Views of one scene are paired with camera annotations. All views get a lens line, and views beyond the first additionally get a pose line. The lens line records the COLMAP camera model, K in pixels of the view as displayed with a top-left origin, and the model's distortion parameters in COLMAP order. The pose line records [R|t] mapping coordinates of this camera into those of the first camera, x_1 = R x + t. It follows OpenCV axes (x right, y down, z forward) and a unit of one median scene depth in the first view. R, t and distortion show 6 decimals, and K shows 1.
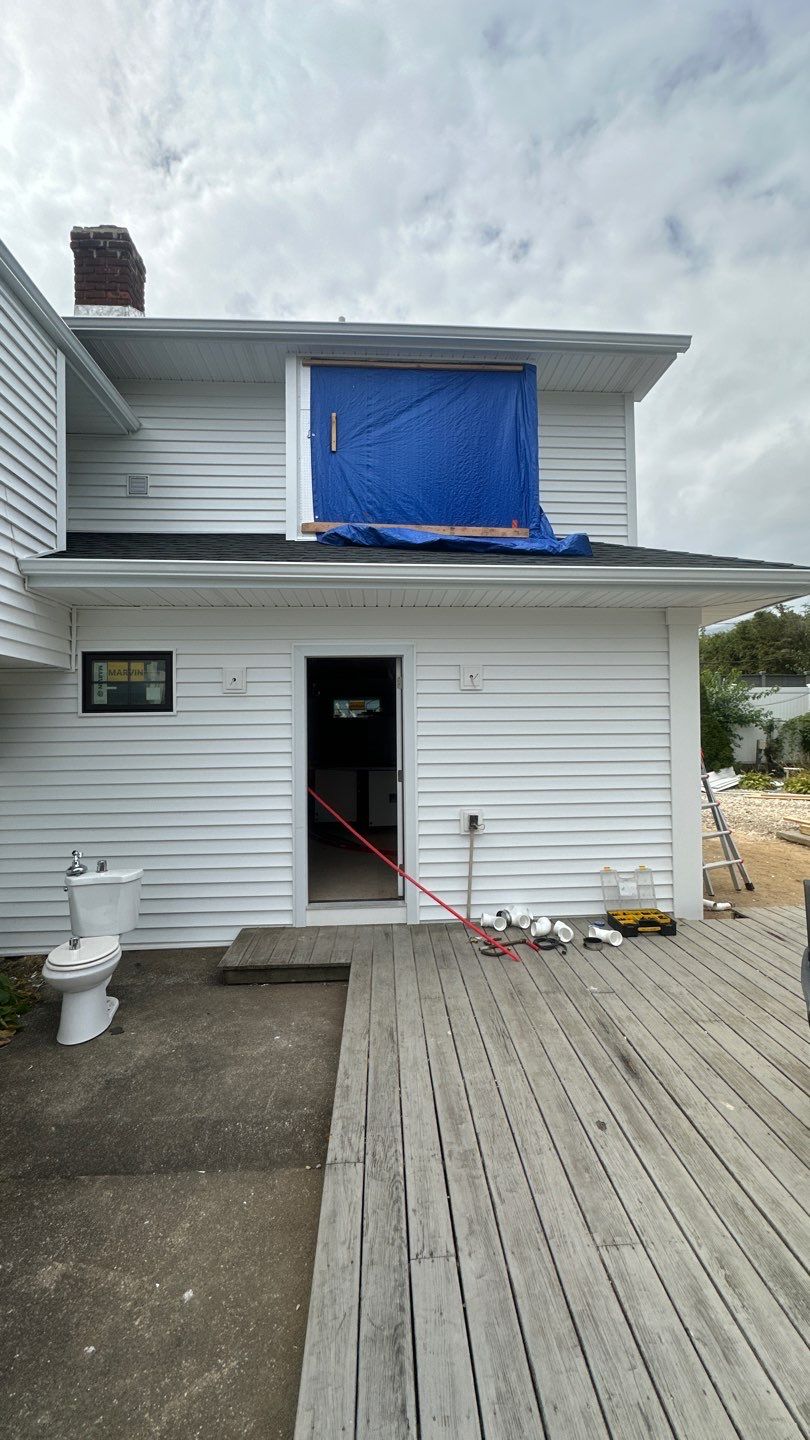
lens RADIAL K [[573.0, 0, 405.0], [0, 573.0, 720.0], [0, 0, 1]] dist [-0.003769, 0.001028]
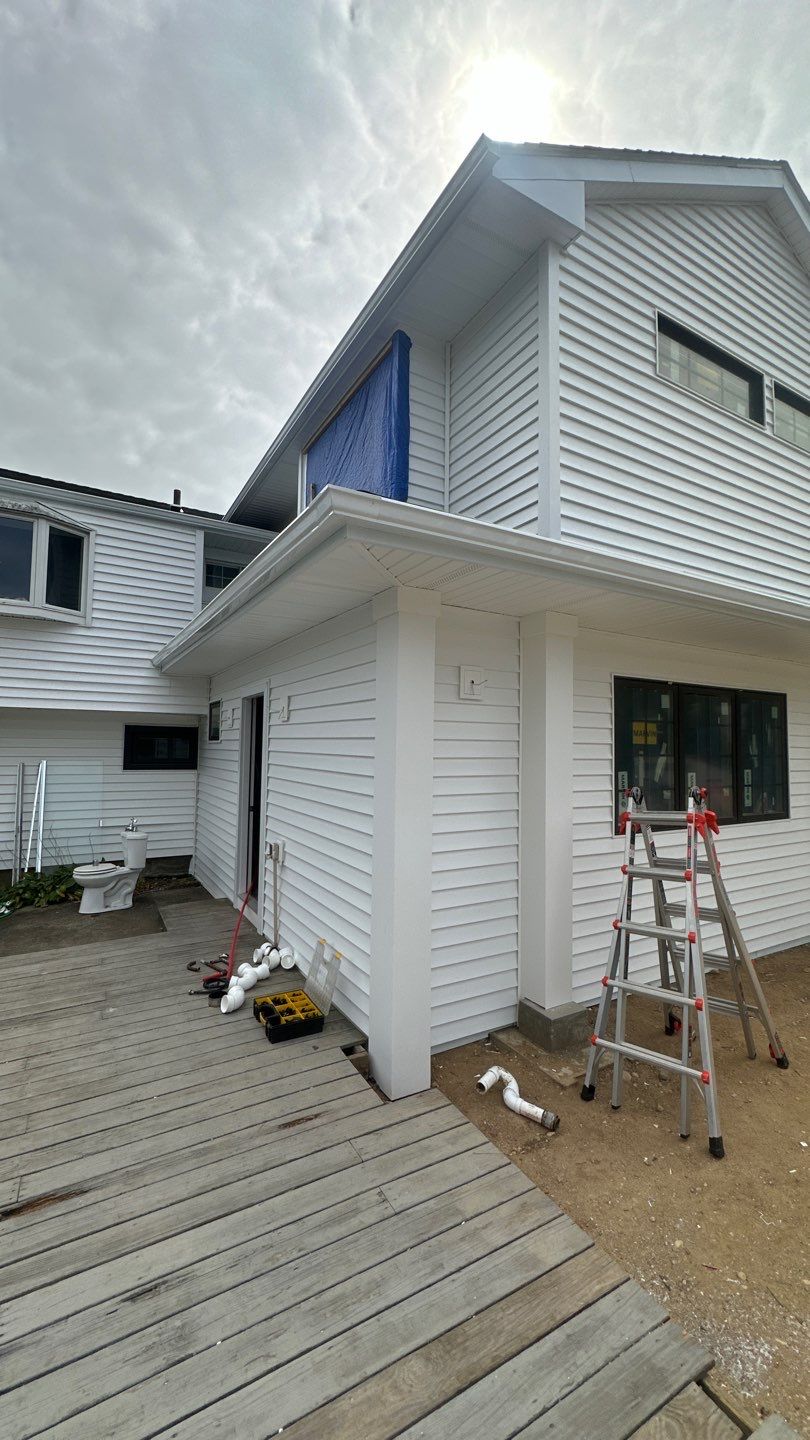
lens RADIAL K [[588.7, 0, 416.0], [0, 588.7, 715.3], [0, 0, 1]] dist [-0.002552, 0.000541]
pose [[0.451099, -0.020869, -0.892230, 1.173950], [-0.004223, 0.999665, -0.025516, -0.034278], [0.892464, 0.015278, 0.450860, 0.758597]]
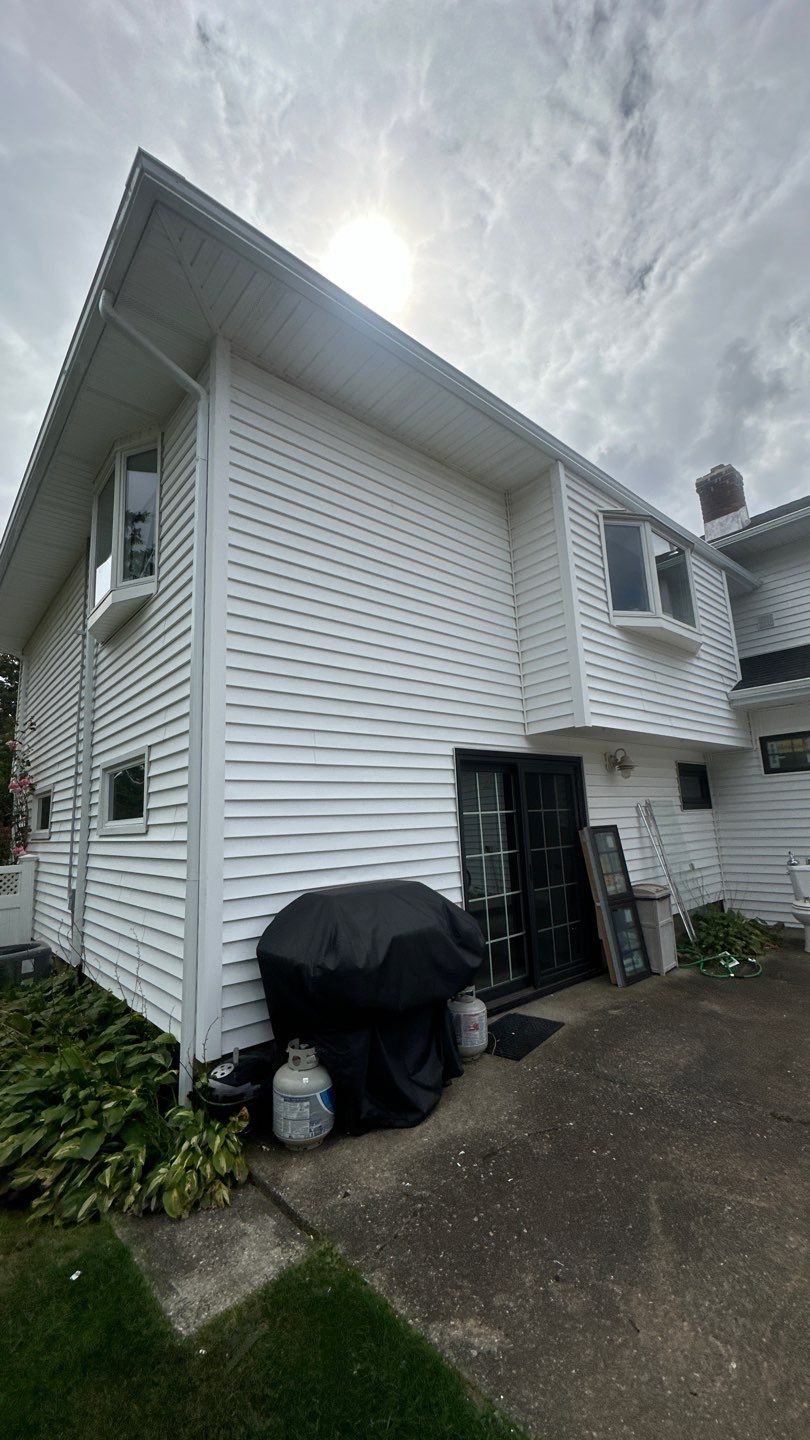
lens RADIAL K [[573.0, 0, 405.0], [0, 573.0, 720.0], [0, 0, 1]] dist [-0.003769, 0.001028]
pose [[0.614092, -0.152662, -0.774329, 0.087565], [0.052666, 0.986854, -0.152794, 0.028238], [0.787475, 0.053049, 0.614059, -0.779724]]
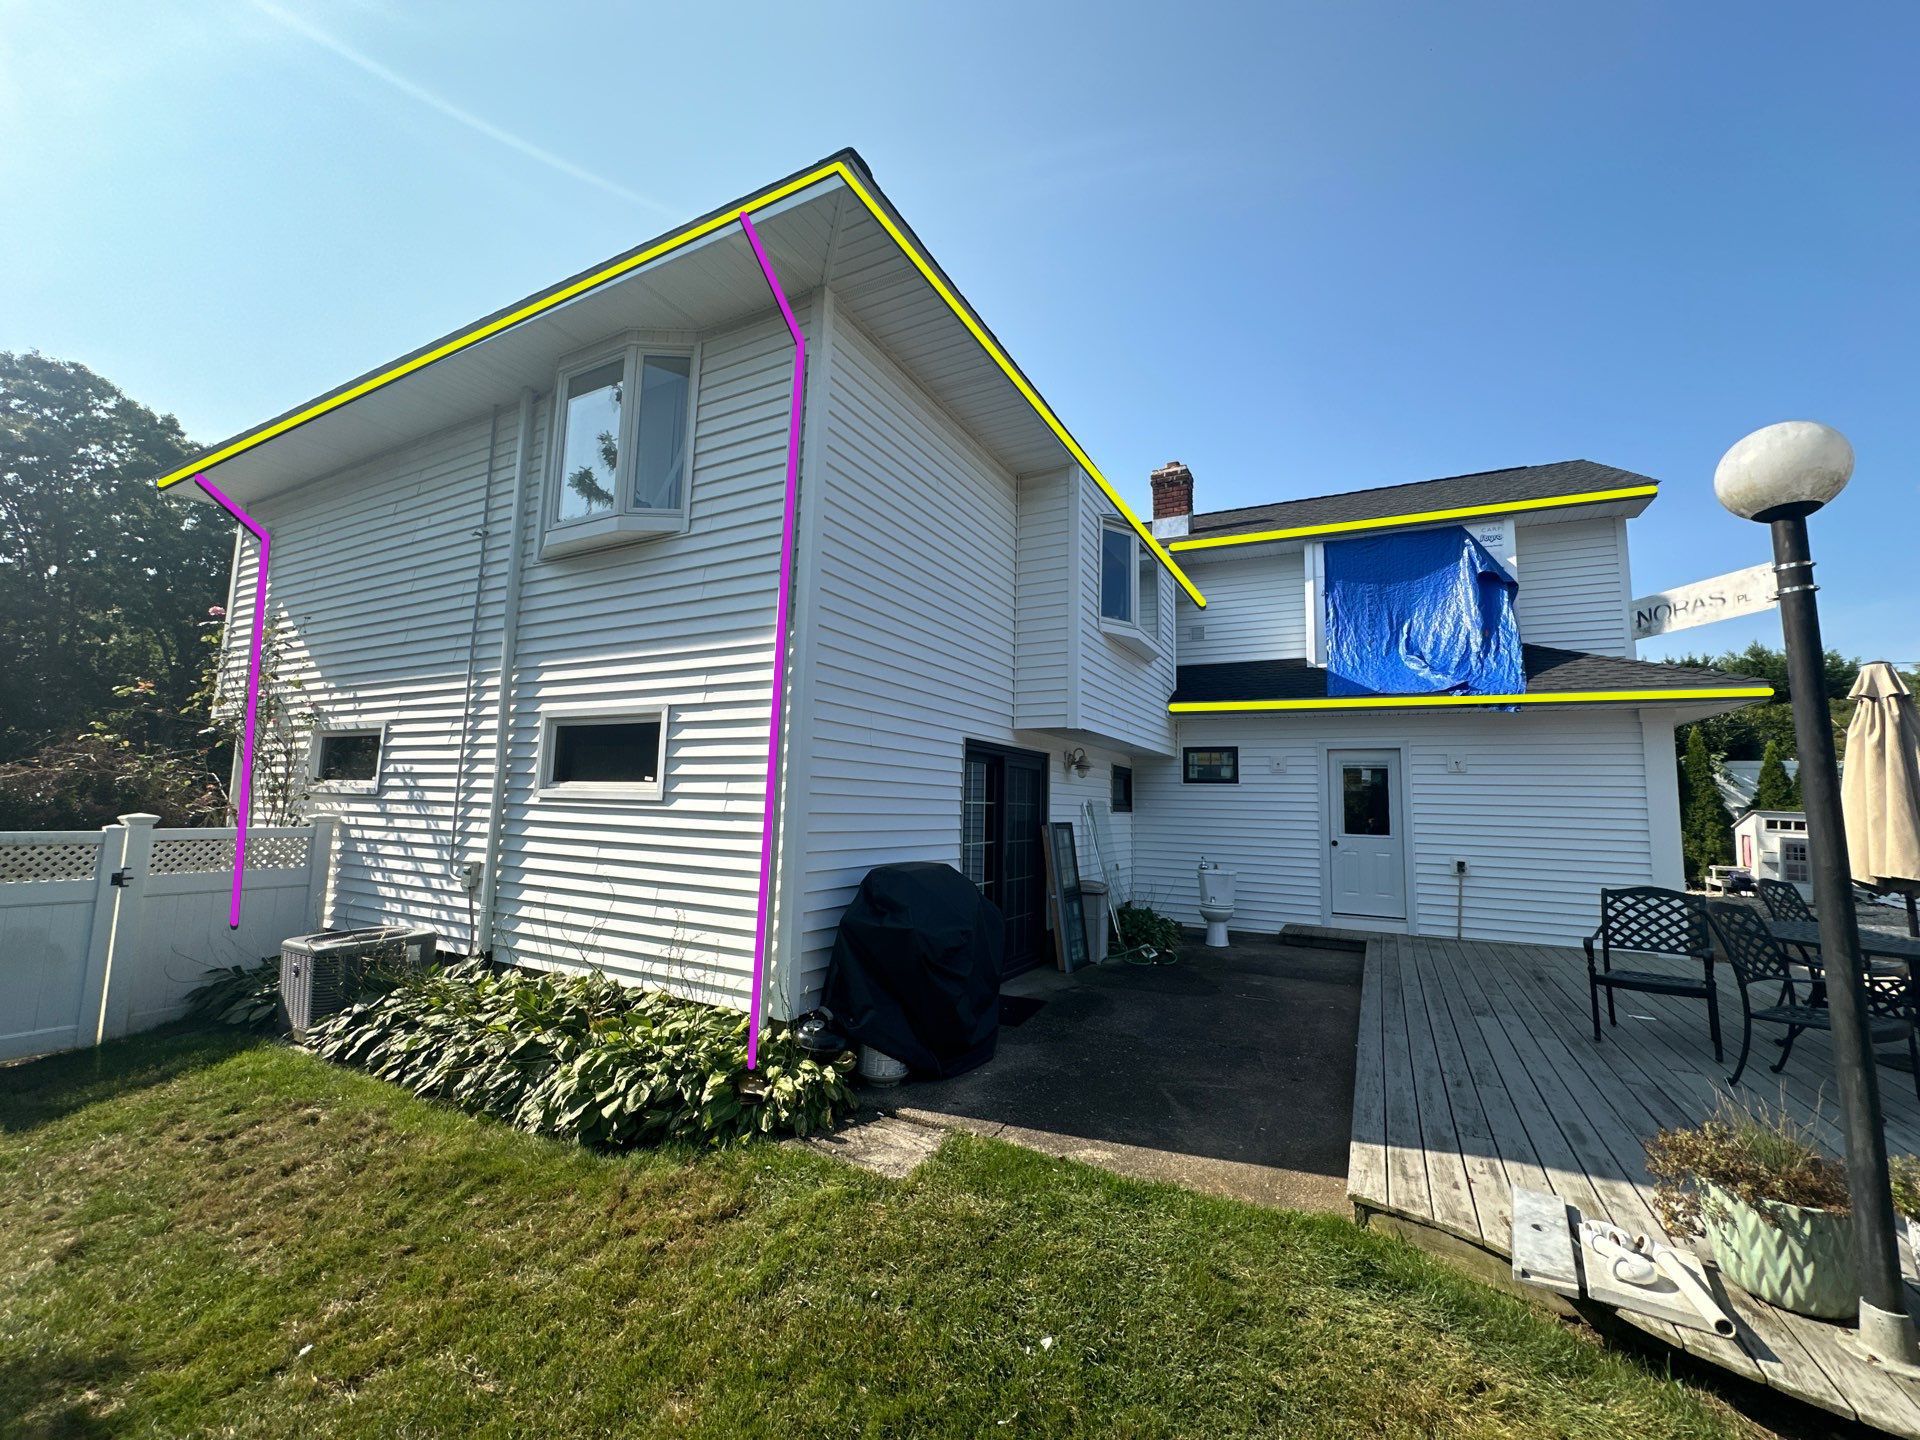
lens RADIAL K [[771.6, 0, 962.6], [0, 771.6, 717.2], [0, 0, 1]] dist [0.000879, -0.000087]
pose [[0.857096, -0.025271, -0.514536, 0.053477], [-0.025110, 0.995559, -0.090724, 0.015913], [0.514544, 0.090679, 0.852656, -1.251145]]
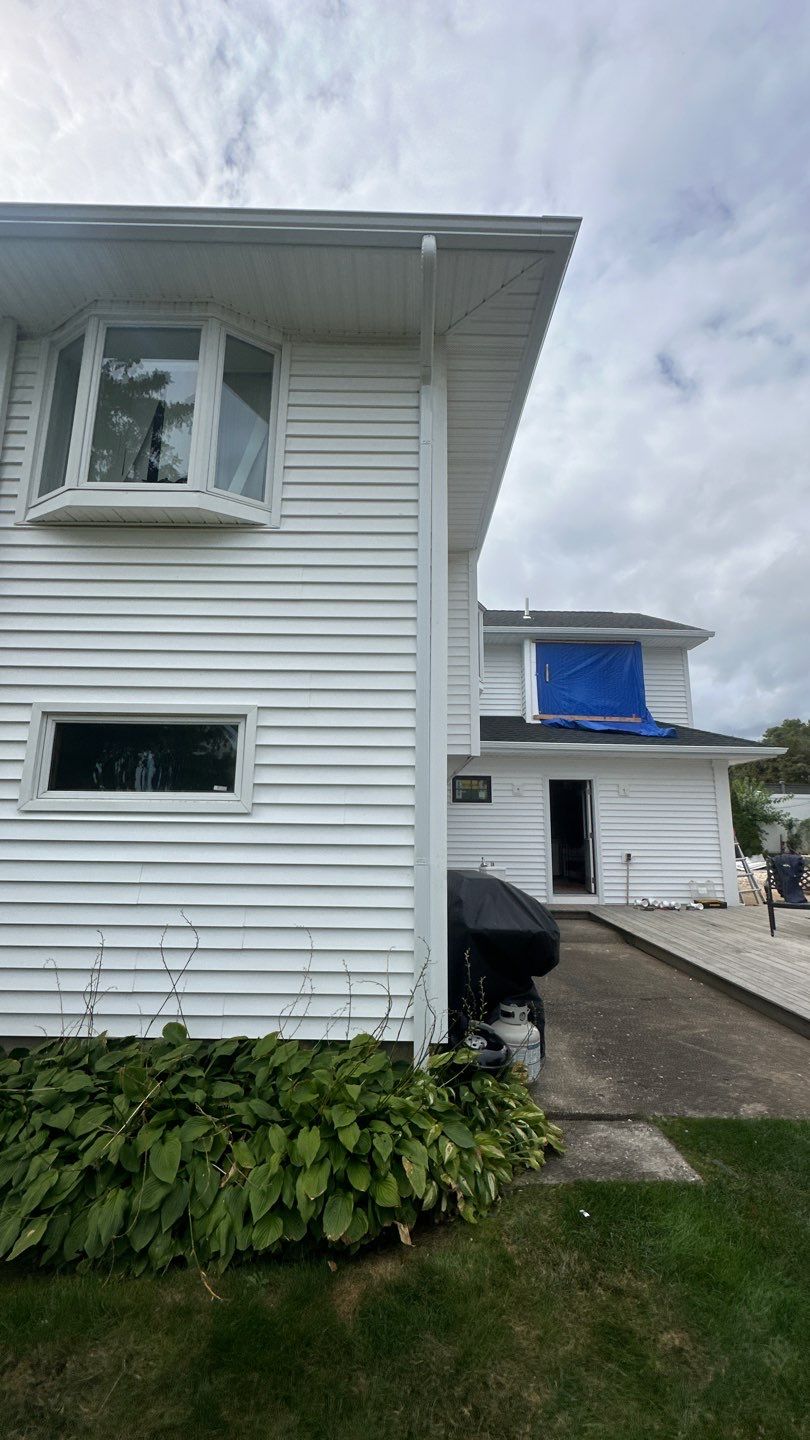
lens RADIAL K [[573.0, 0, 405.0], [0, 573.0, 720.0], [0, 0, 1]] dist [-0.003769, 0.001028]
pose [[0.998845, 0.014781, -0.045715, -0.628226], [-0.022201, 0.985821, -0.166325, 0.044670], [0.042609, 0.167148, 0.985011, -1.248550]]
